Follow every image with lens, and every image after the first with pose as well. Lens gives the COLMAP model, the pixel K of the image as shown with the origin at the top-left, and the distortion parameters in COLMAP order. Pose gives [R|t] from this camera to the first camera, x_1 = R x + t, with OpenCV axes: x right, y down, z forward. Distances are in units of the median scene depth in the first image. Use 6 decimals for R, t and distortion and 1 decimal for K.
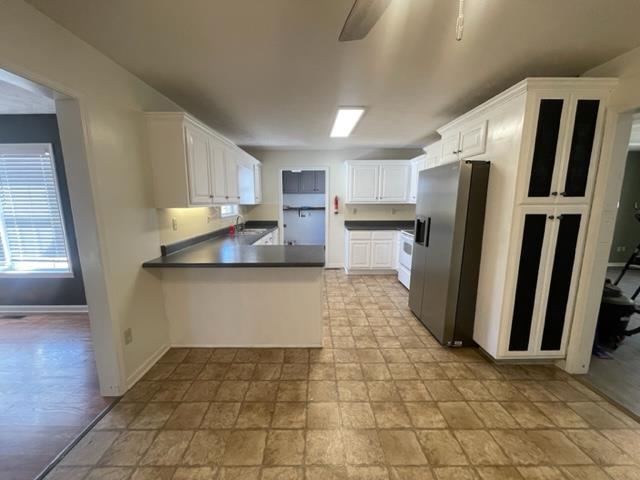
lens RADIAL K [[256.1, 0, 317.9], [0, 256.1, 241.5], [0, 0, 1]] dist [-0.002310, -0.000237]
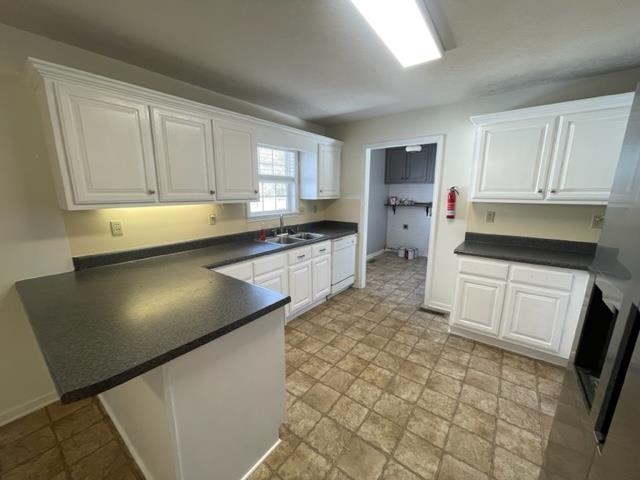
lens RADIAL K [[261.5, 0, 325.8], [0, 261.5, 239.5], [0, 0, 1]] dist [-0.001102, -0.000182]
pose [[0.798157, 0.110033, -0.592316, 0.198970], [-0.095724, 0.993852, 0.055637, -0.069349], [0.594796, 0.012292, 0.803782, 0.377227]]
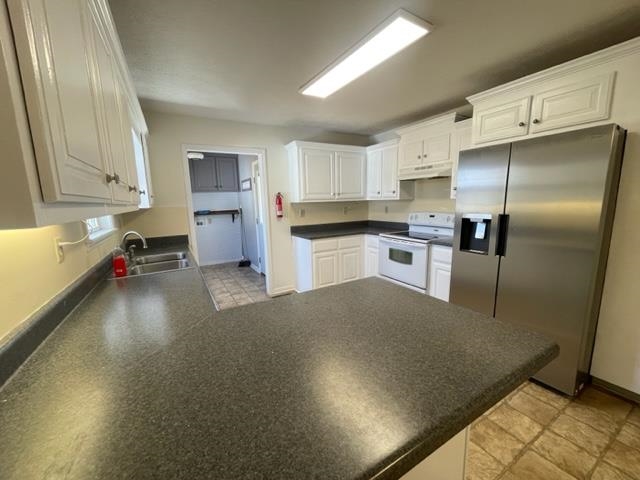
lens RADIAL K [[256.1, 0, 317.9], [0, 256.1, 241.5], [0, 0, 1]] dist [-0.002310, -0.000237]
pose [[0.868968, -0.106169, 0.483345, -0.186735], [0.108379, 0.993833, 0.023454, -0.048851], [-0.482854, 0.032004, 0.875116, 0.336693]]
